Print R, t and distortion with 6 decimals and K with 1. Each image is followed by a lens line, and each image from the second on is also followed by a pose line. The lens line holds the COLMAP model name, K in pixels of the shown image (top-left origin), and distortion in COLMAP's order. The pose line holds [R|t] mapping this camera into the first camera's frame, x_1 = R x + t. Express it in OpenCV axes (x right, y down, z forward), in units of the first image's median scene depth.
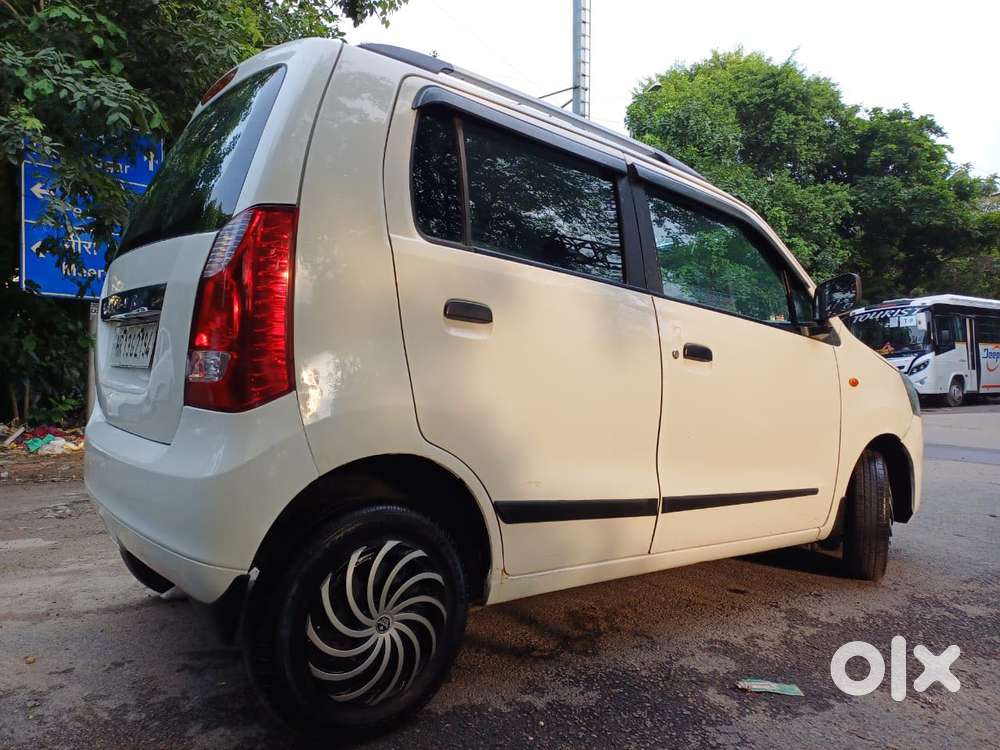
lens RADIAL K [[727.0, 0, 498.0], [0, 727.0, 370.4], [0, 0, 1]] dist [0.034321, -0.009355]
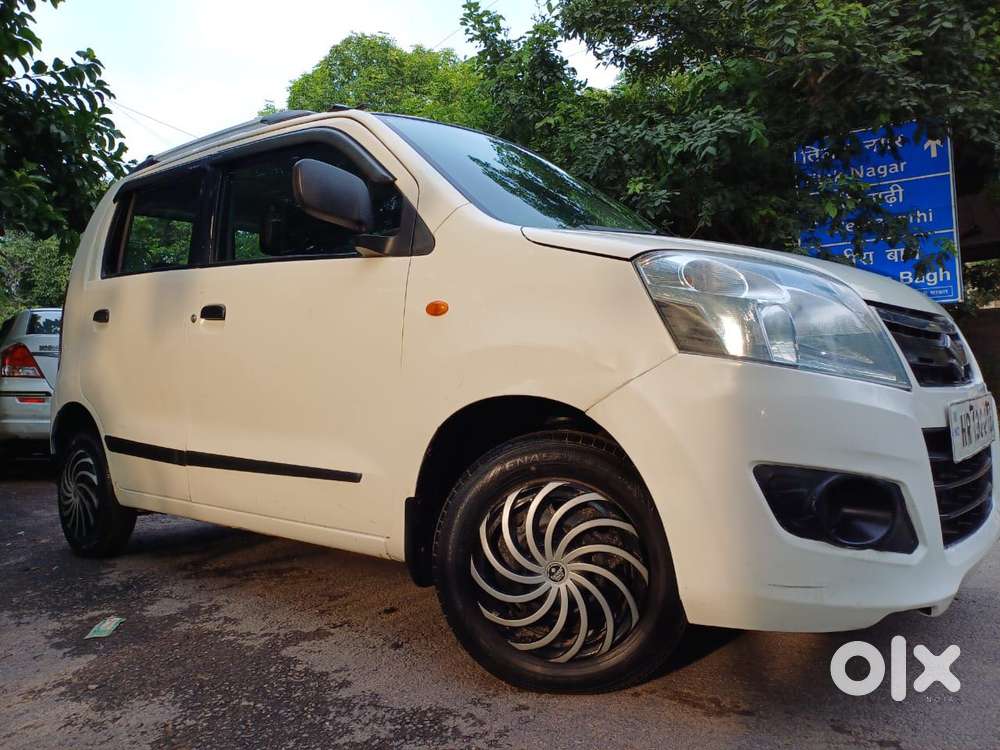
lens RADIAL K [[749.2, 0, 500.0], [0, 749.2, 375.0], [0, 0, 1]] dist [0.034741, -0.001865]
pose [[0.194724, -0.058293, -0.979124, 1.632665], [0.035595, 0.997995, -0.052338, 0.156357], [0.980212, -0.024660, 0.196408, 1.410131]]
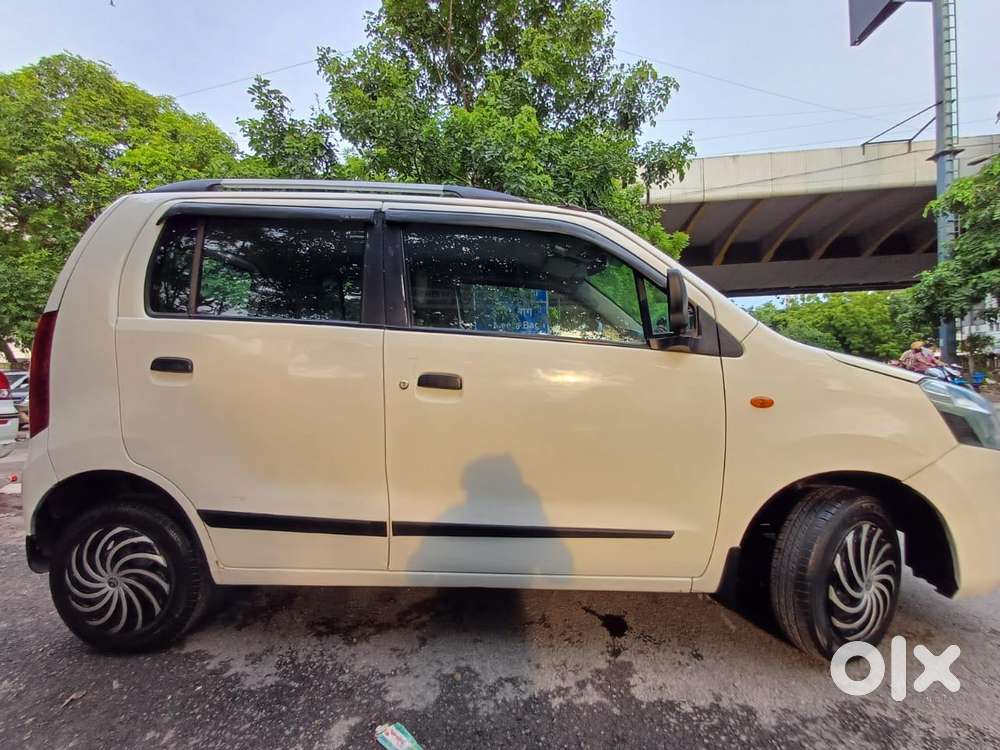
lens RADIAL K [[454.4, 0, 525.0], [0, 454.4, 391.3], [0, 0, 1]] dist [0.020658, -0.014485]
pose [[0.761291, -0.010582, -0.648324, 0.914810], [0.040440, 0.998695, 0.031186, -0.031169], [0.647148, -0.049960, 0.760725, 0.713869]]
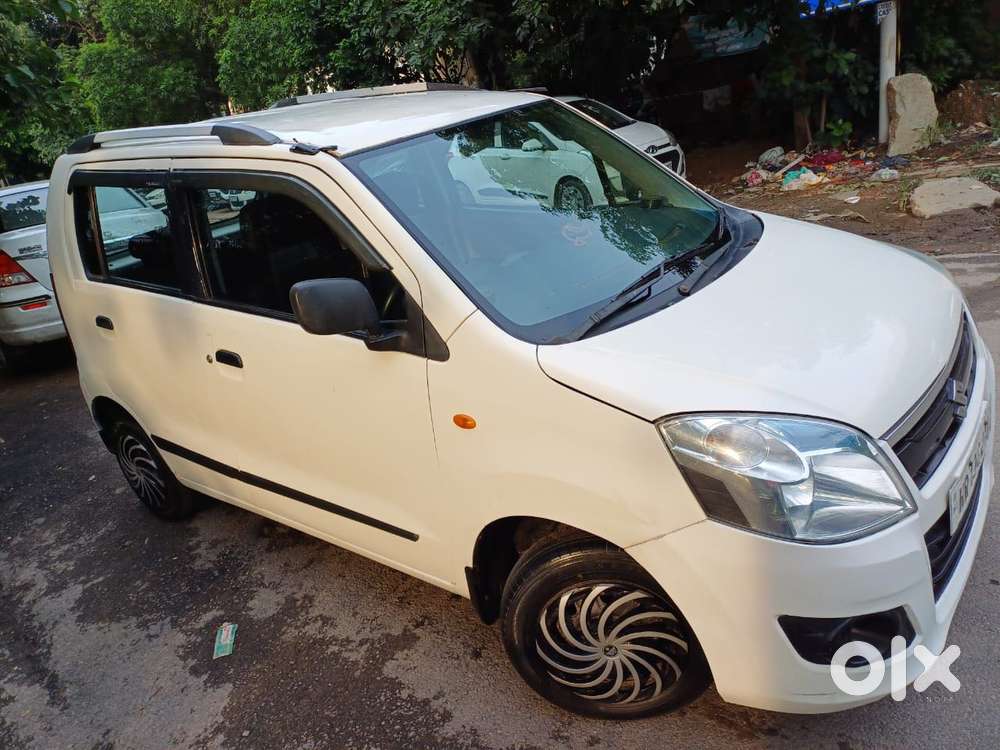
lens RADIAL K [[742.5, 0, 505.9], [0, 742.5, 377.8], [0, 0, 1]] dist [0.030998, 0.000831]
pose [[0.226738, 0.293836, -0.928574, 1.597056], [0.187954, 0.922282, 0.337740, -0.332995], [0.955648, -0.251108, 0.153889, 1.435153]]
